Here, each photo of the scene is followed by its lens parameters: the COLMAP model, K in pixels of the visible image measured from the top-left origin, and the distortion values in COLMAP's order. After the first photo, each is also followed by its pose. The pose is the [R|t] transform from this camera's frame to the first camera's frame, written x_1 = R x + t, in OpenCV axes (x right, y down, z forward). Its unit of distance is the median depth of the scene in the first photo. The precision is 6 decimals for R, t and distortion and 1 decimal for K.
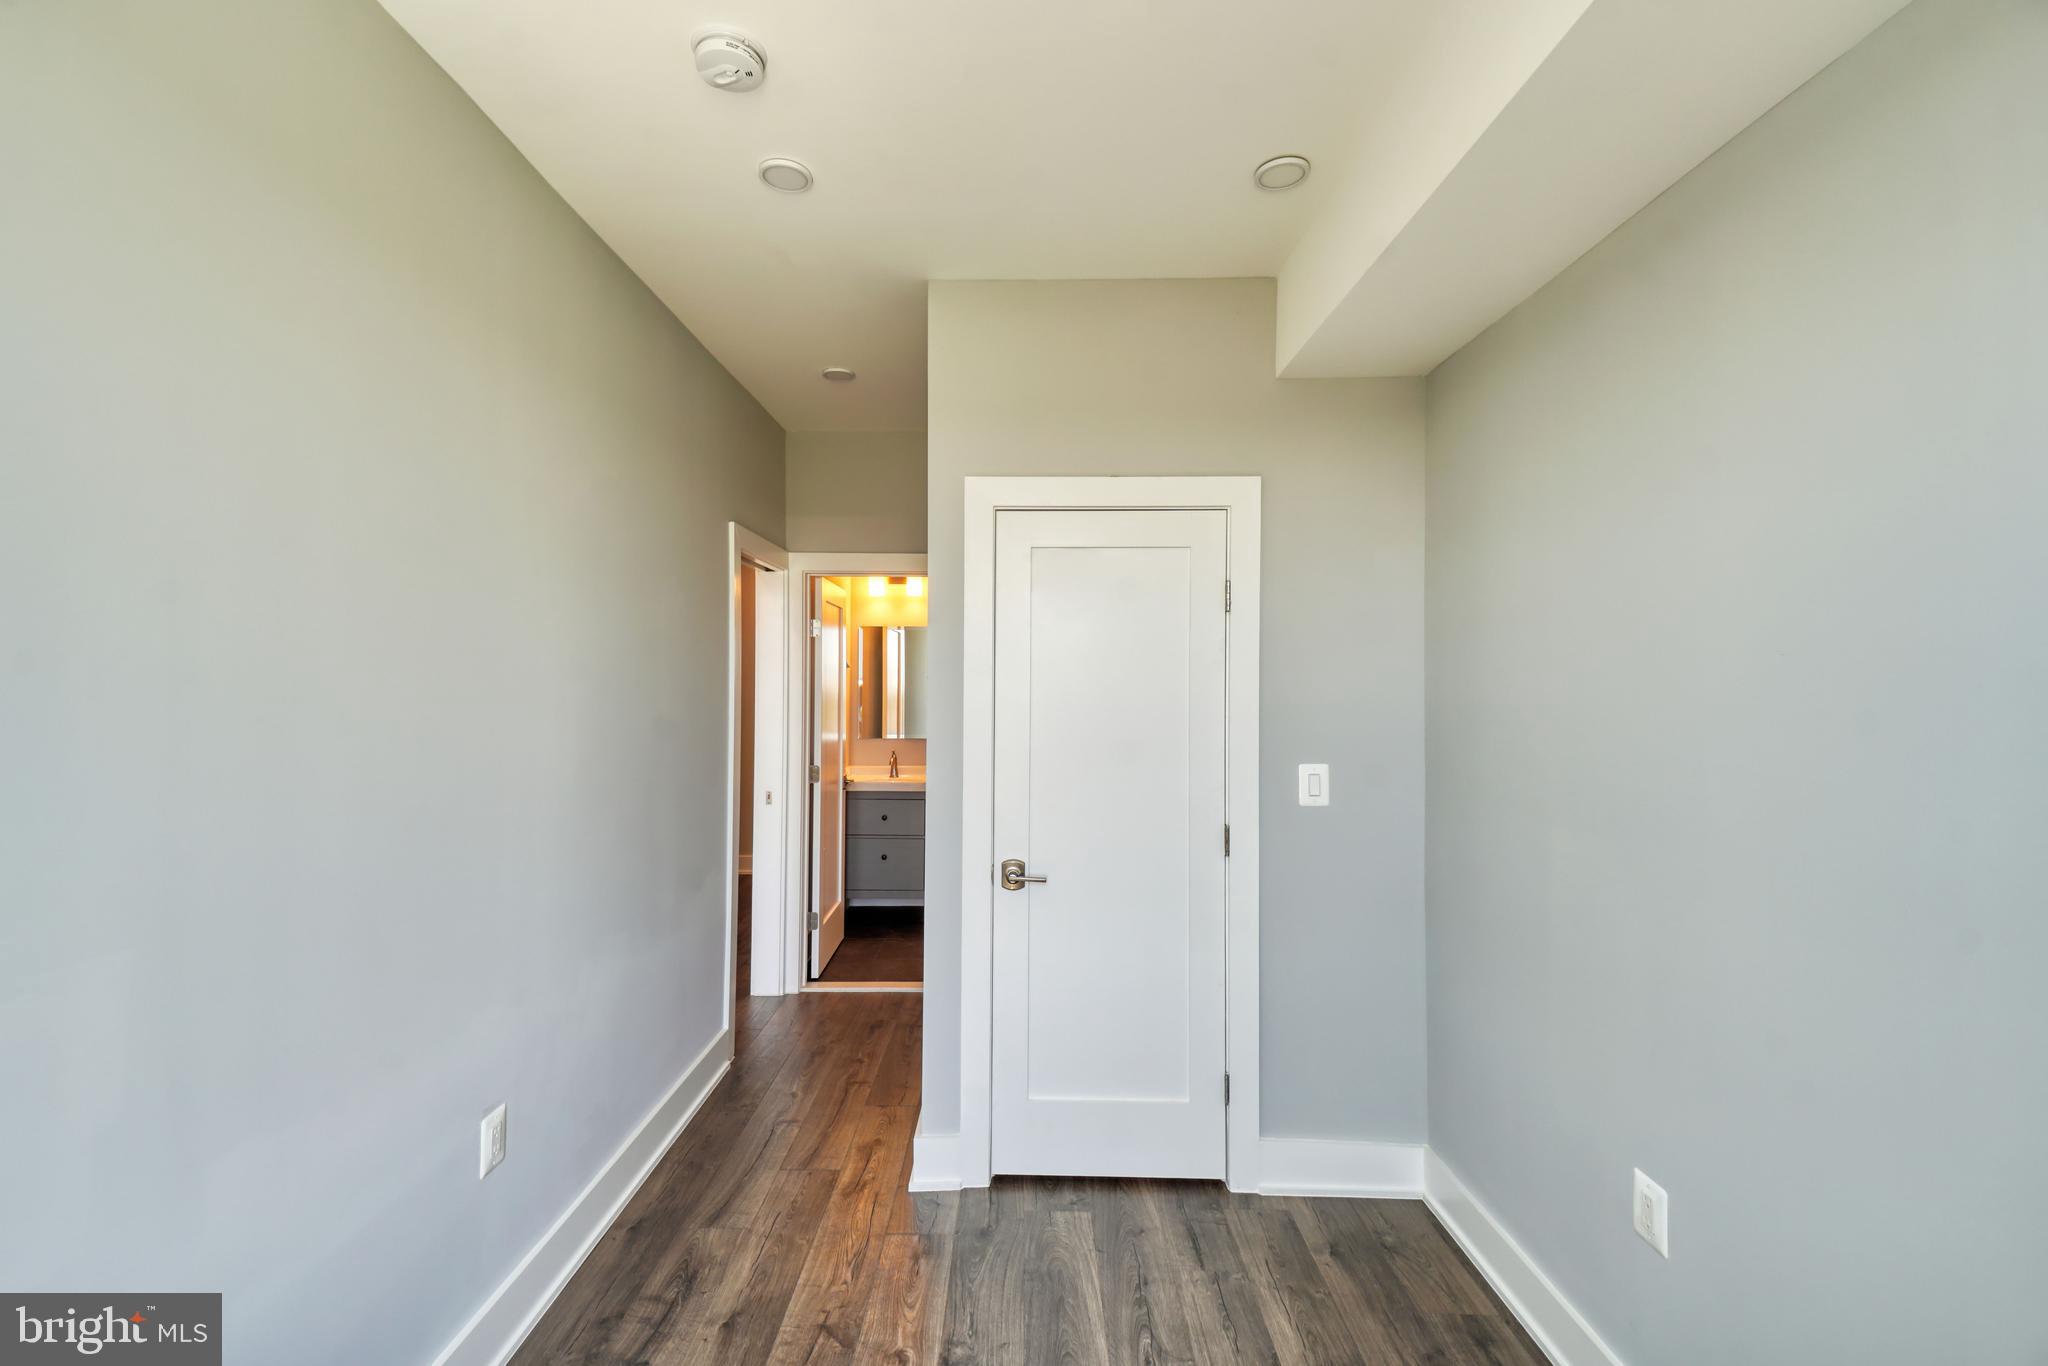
lens RADIAL K [[866.2, 0, 1020.1], [0, 866.2, 675.9], [0, 0, 1]] dist [0.019812, -0.000380]
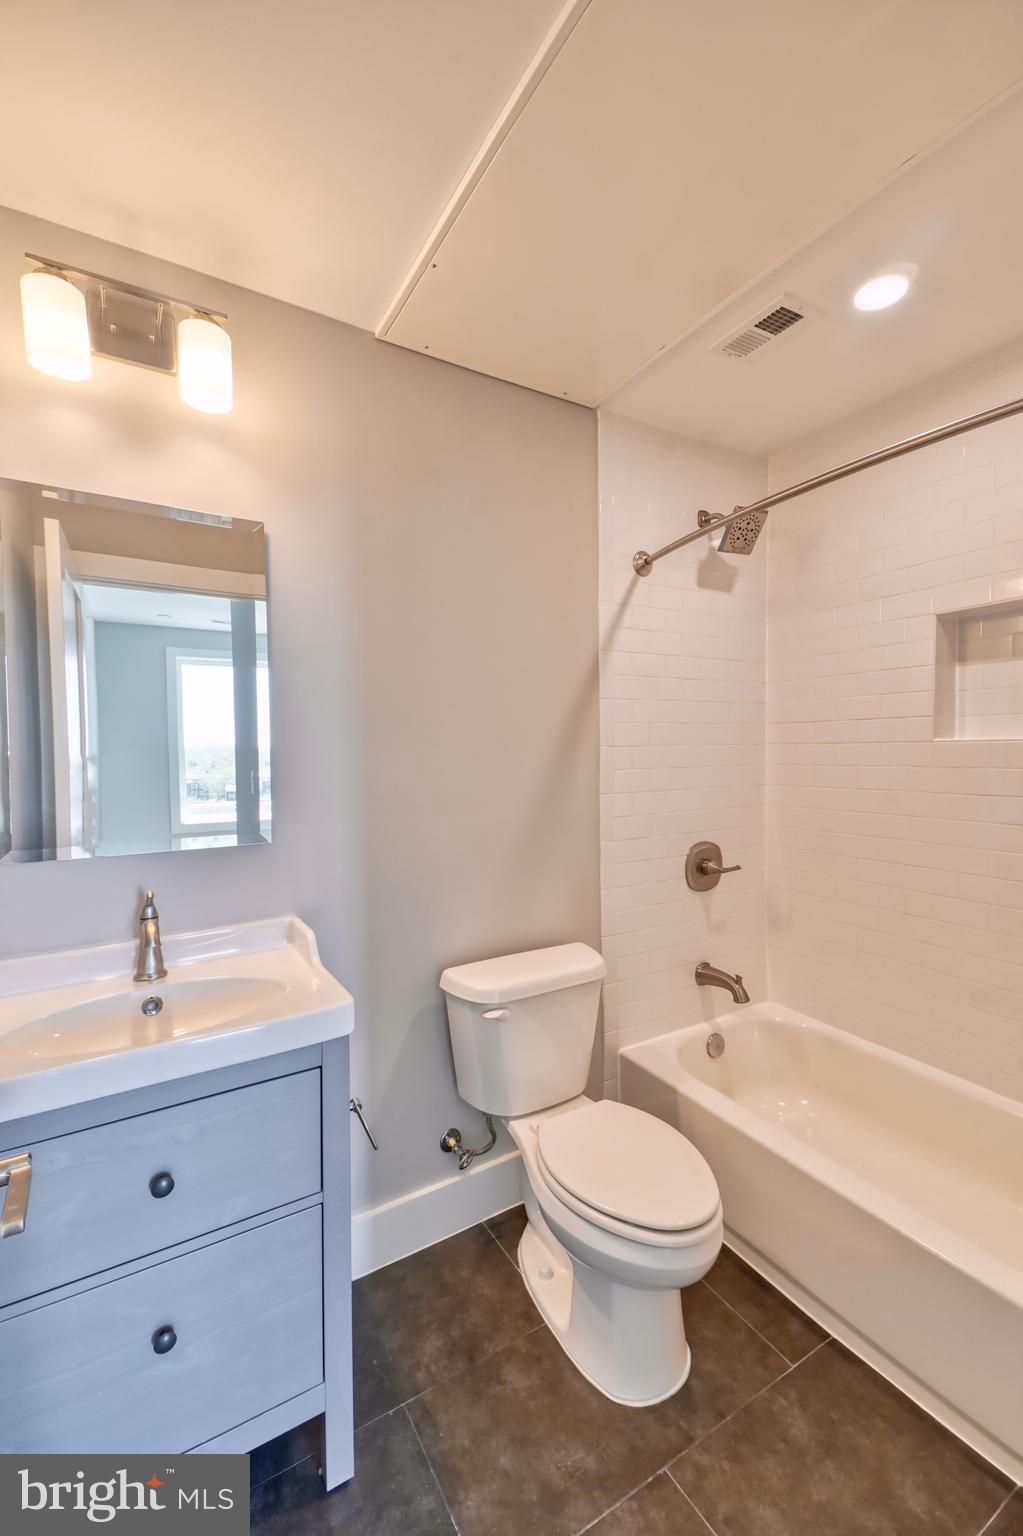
lens RADIAL K [[649.6, 0, 516.6], [0, 649.6, 764.5], [0, 0, 1]] dist [0.019812, -0.000380]
pose [[0.852370, -0.026463, 0.522270, -0.205995], [0.000766, 0.998781, 0.049357, 0.037976], [-0.522939, -0.041671, 0.851351, 0.978357]]
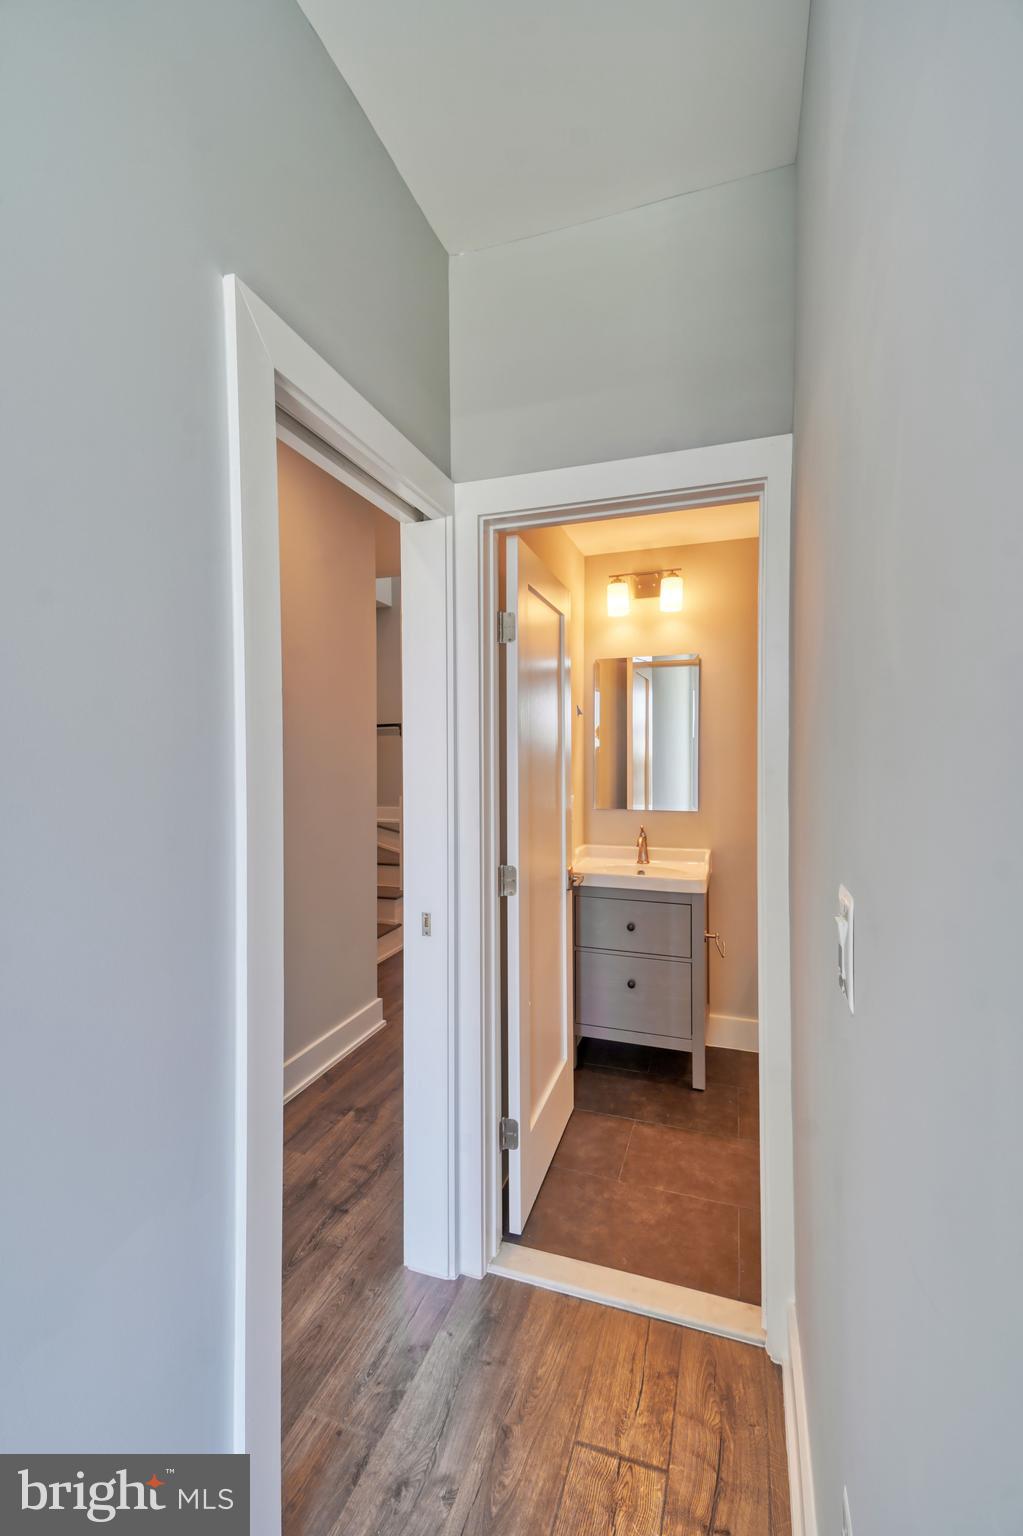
lens RADIAL K [[703.0, 0, 504.0], [0, 703.0, 756.1], [0, 0, 1]] dist [0.076095, -0.000504]
pose [[0.945363, -0.001962, -0.326012, -0.084234], [0.007828, 0.999830, 0.016682, 0.021420], [0.325924, -0.018323, 0.945218, 0.542323]]
